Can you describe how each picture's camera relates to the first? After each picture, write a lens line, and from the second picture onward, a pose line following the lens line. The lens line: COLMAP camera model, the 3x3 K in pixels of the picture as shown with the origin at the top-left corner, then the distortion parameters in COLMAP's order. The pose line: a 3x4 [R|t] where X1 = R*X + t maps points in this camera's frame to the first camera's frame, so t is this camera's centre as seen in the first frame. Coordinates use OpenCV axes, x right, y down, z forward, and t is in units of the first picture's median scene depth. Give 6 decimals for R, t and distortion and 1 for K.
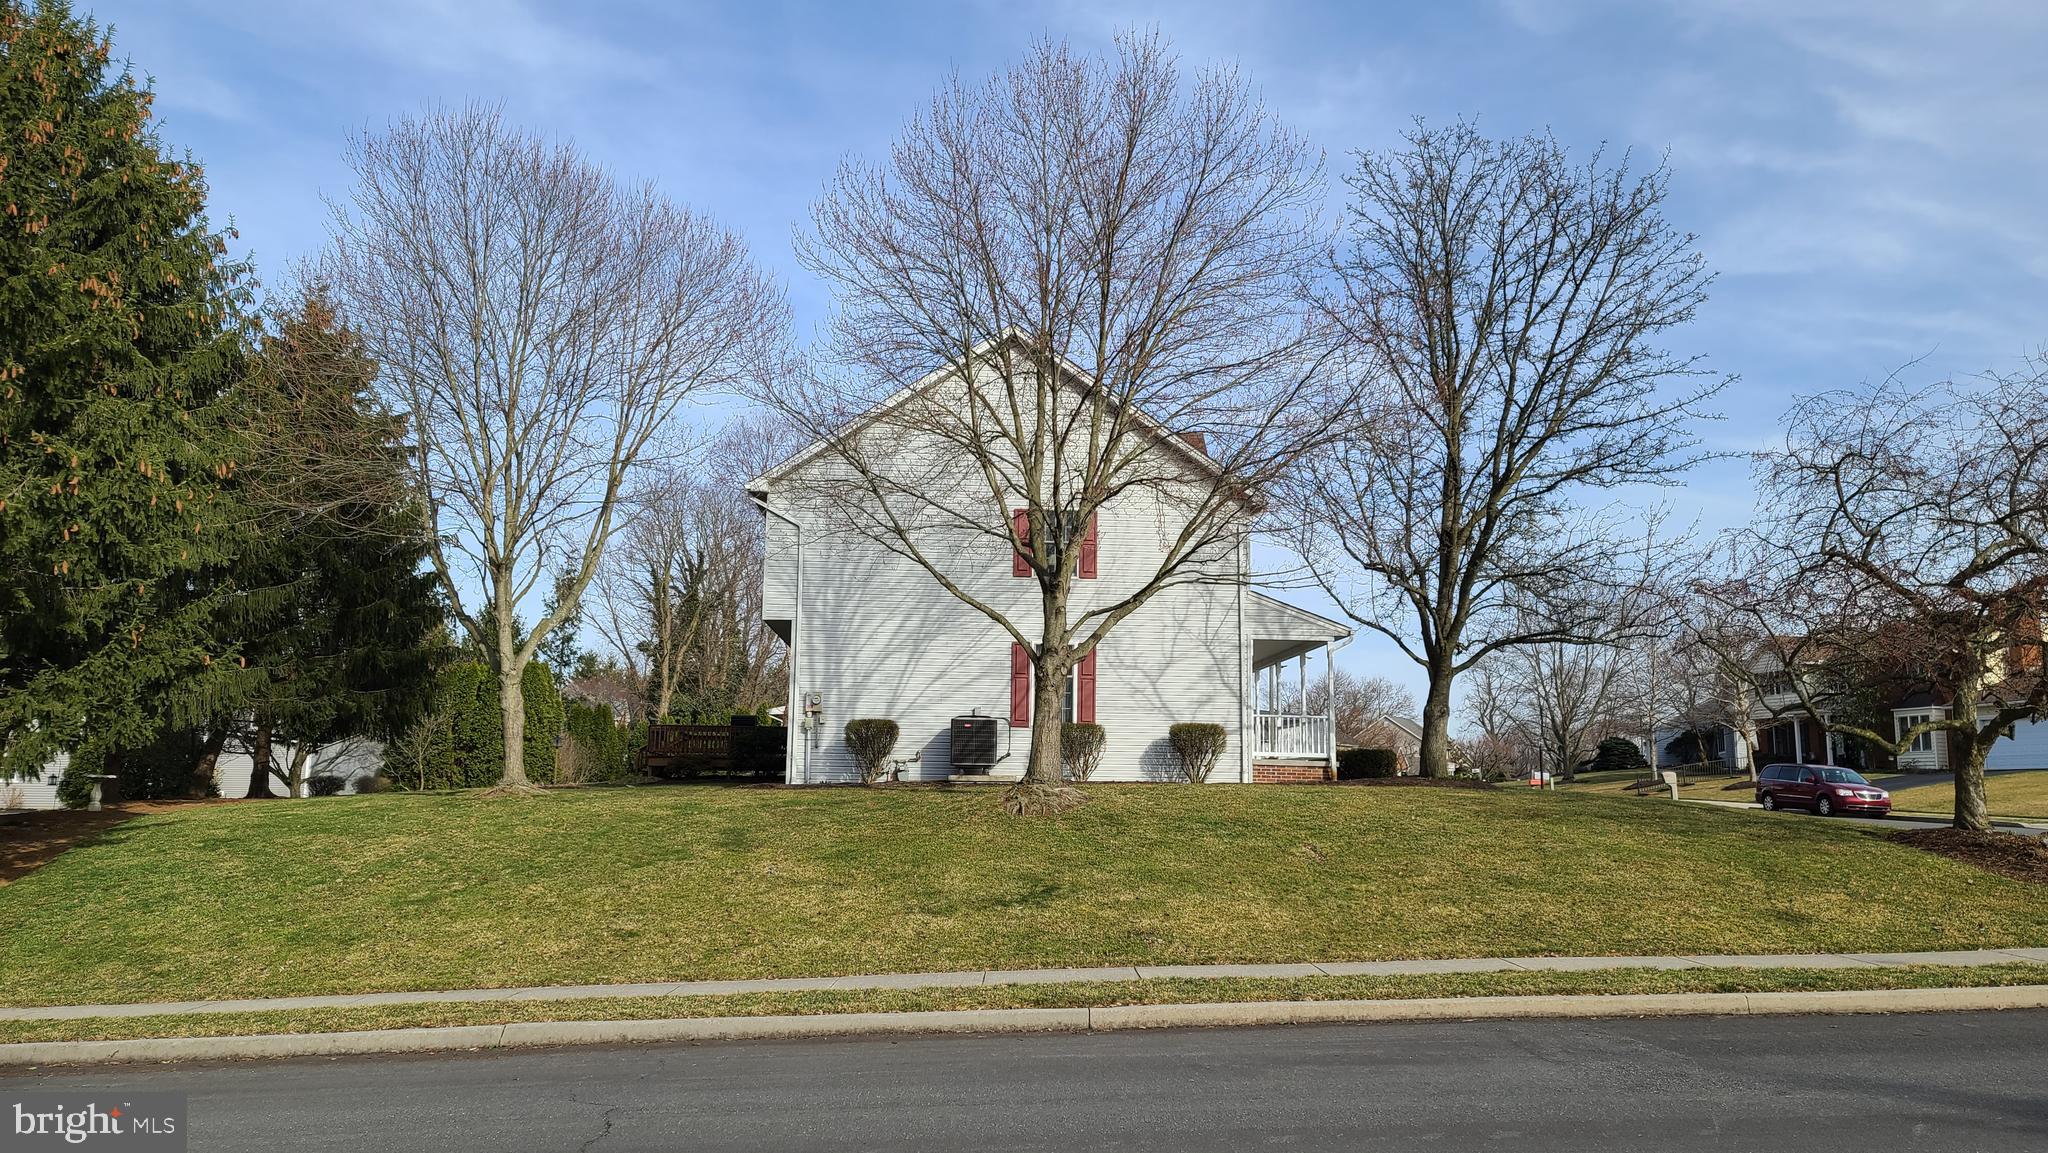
lens RADIAL K [[1479.7, 0, 1024.9], [0, 1479.7, 581.7], [0, 0, 1]] dist [0.062007, -0.010266]
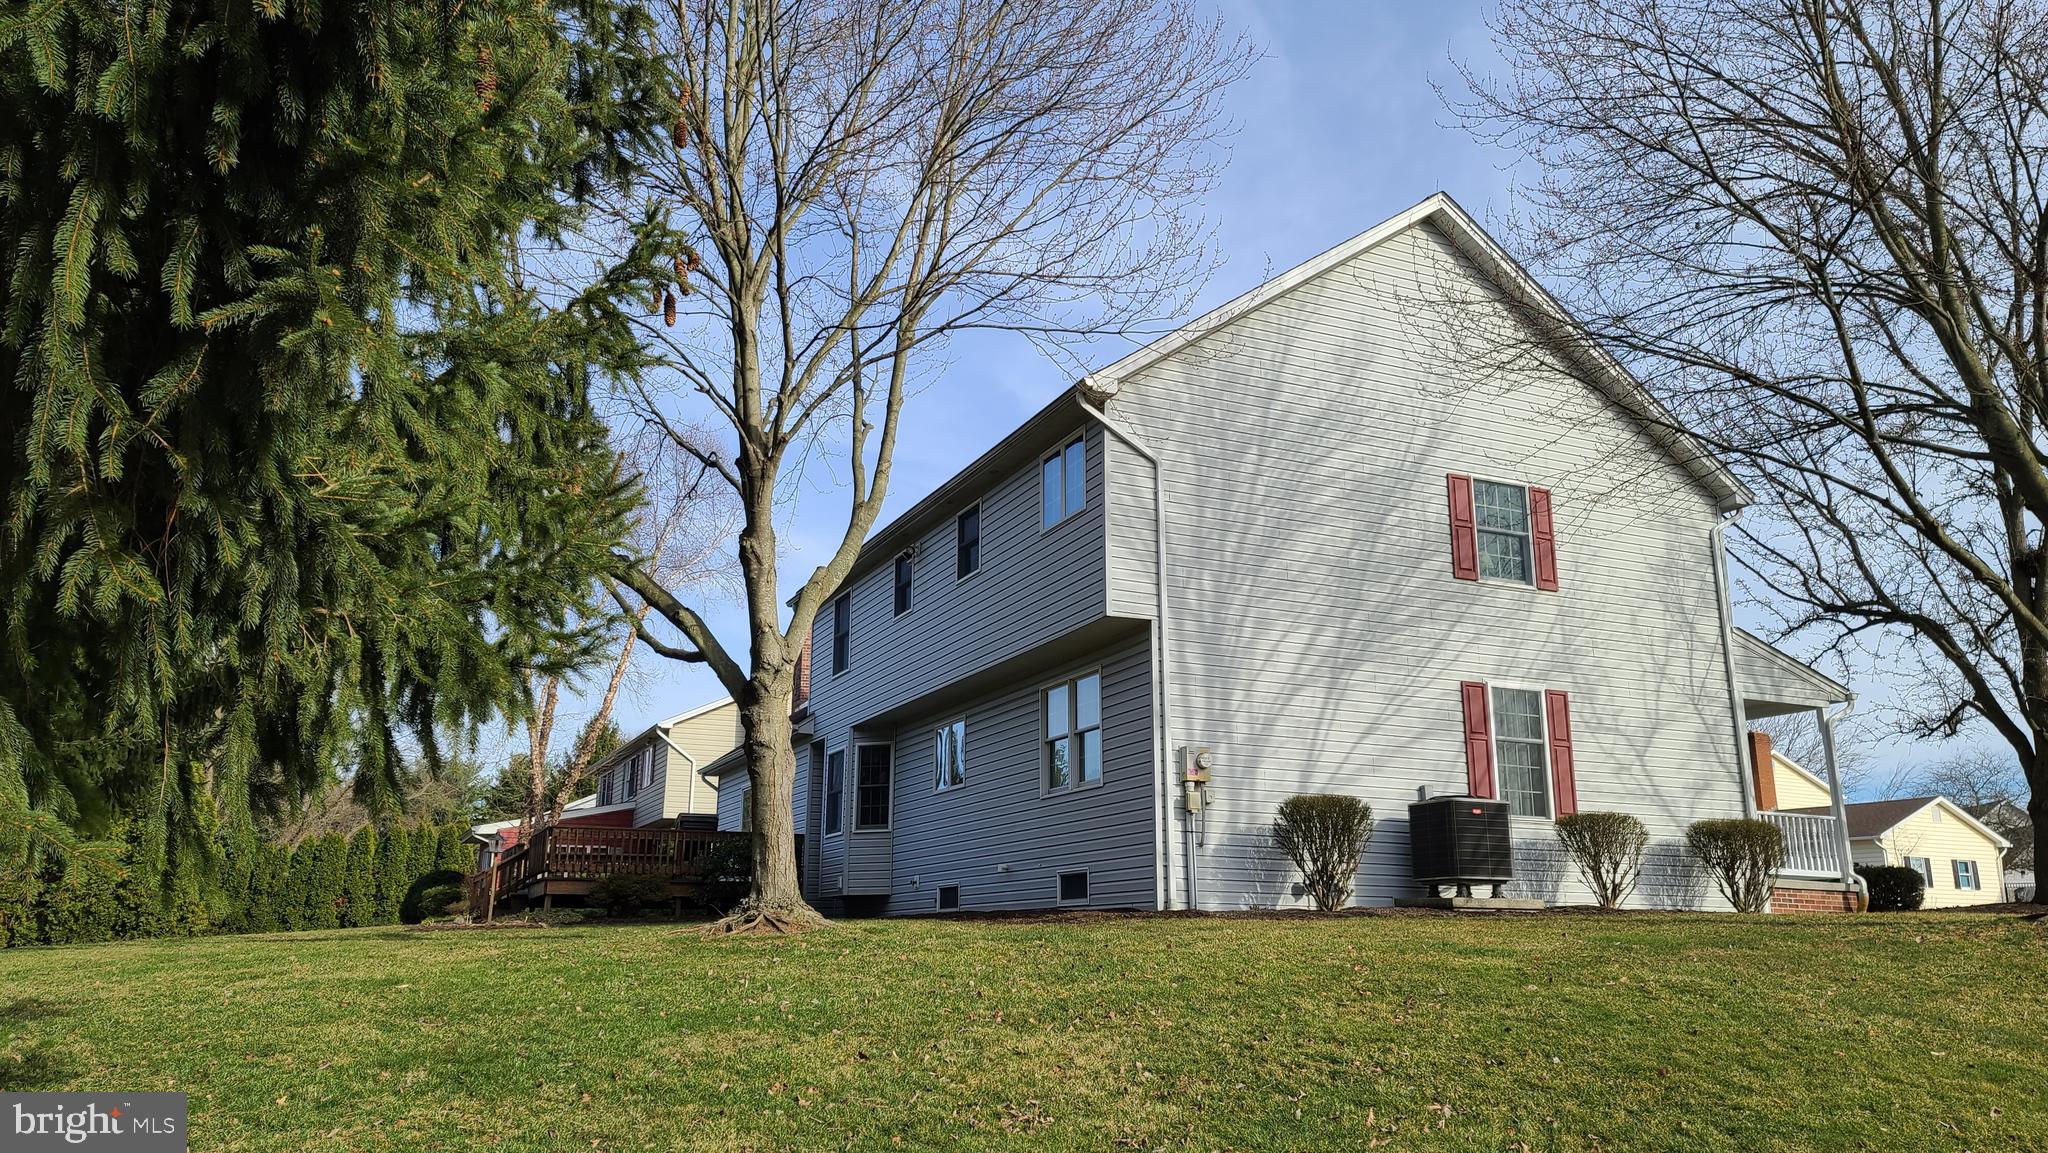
lens RADIAL K [[1479.7, 0, 1034.6], [0, 1479.7, 571.8], [0, 0, 1]] dist [0.062007, -0.010266]
pose [[0.934978, 0.079230, 0.345745, -0.397729], [-0.042458, 0.992724, -0.112674, 0.073637], [-0.352156, 0.090668, 0.931539, 0.479286]]
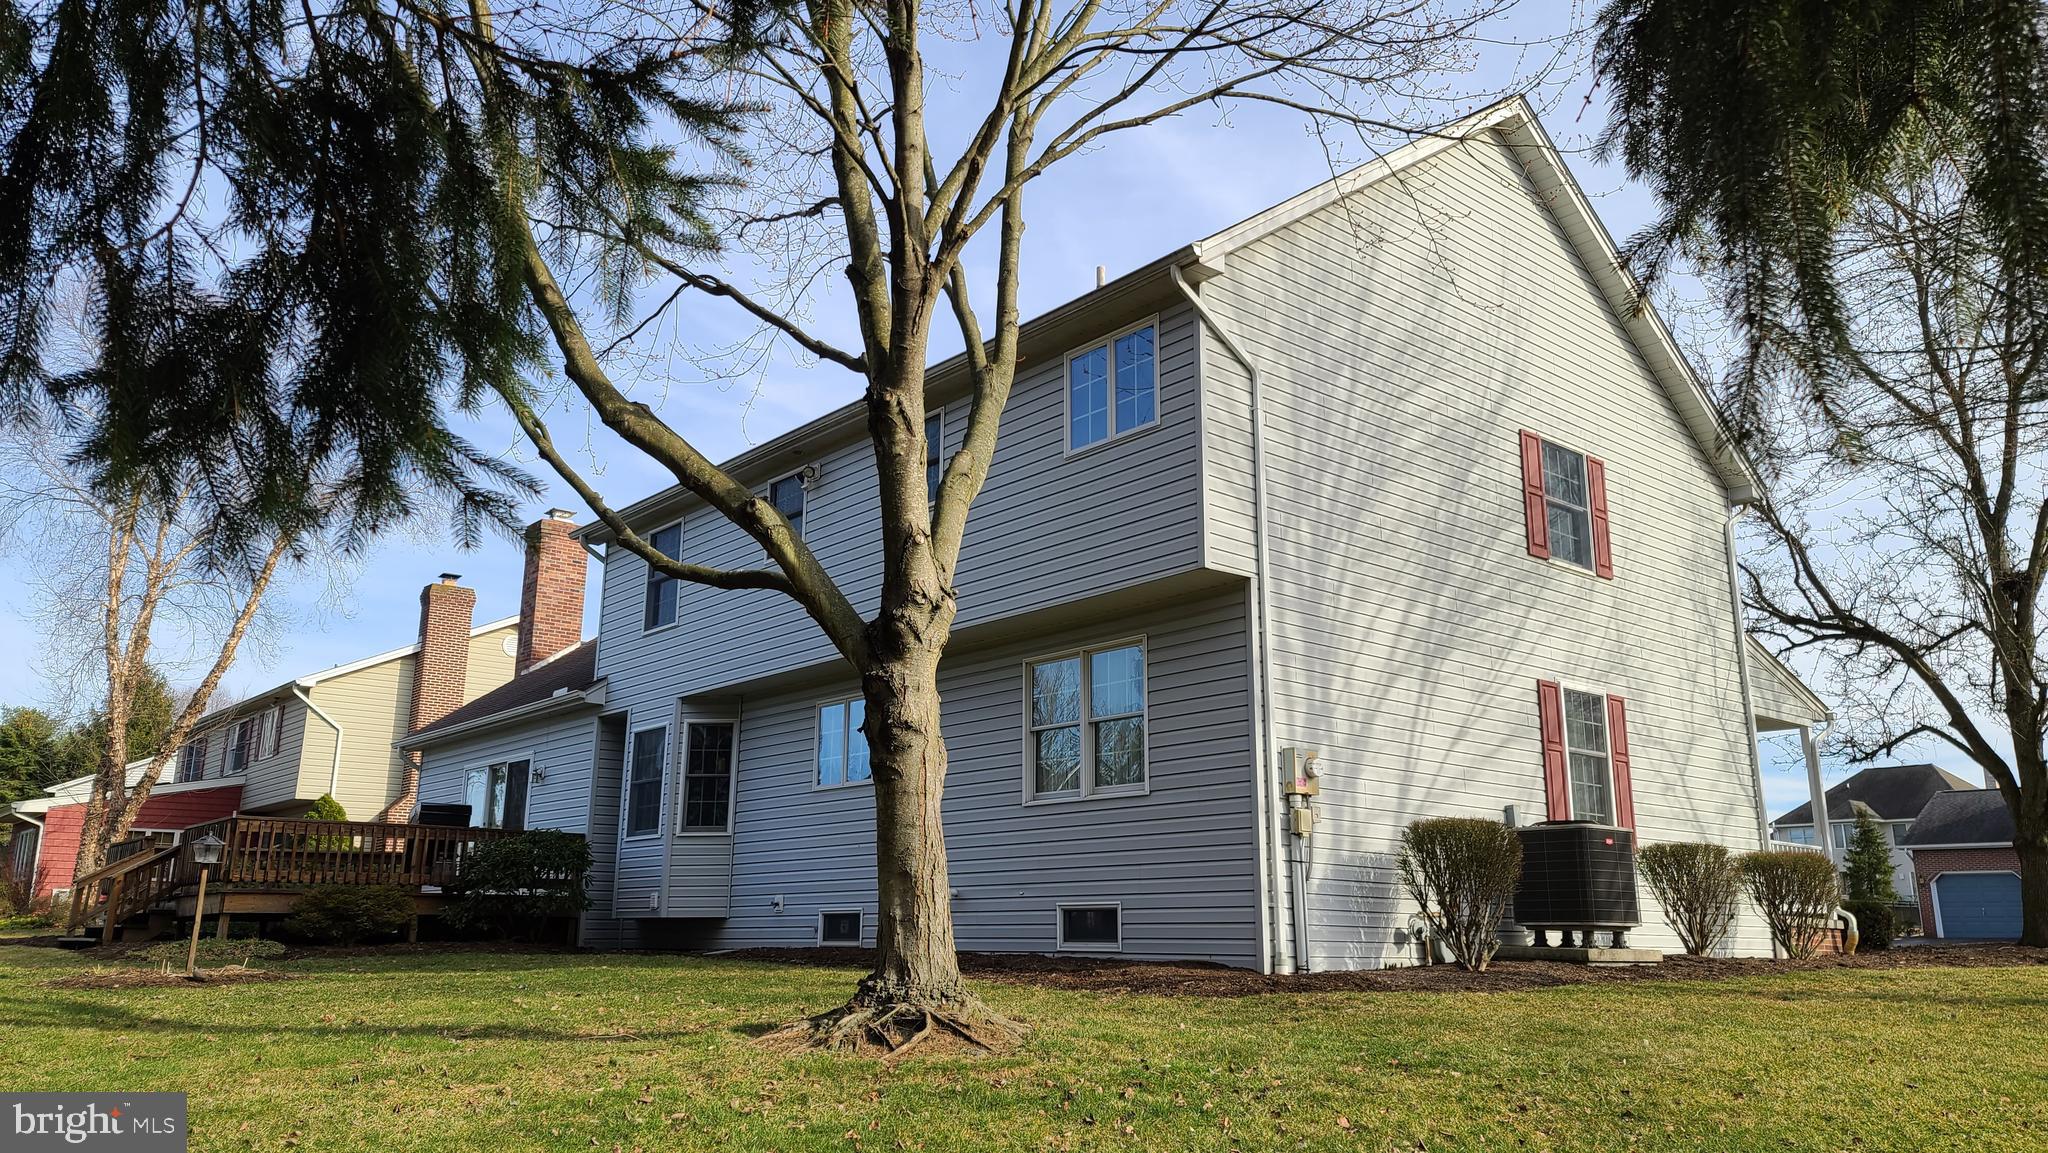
lens RADIAL K [[1479.7, 0, 1028.9], [0, 1479.7, 574.0], [0, 0, 1]] dist [0.062007, -0.010266]
pose [[0.805182, 0.136014, 0.577219, -0.456457], [-0.082896, 0.989601, -0.117552, 0.080577], [-0.587205, 0.046801, 0.808084, 0.687184]]
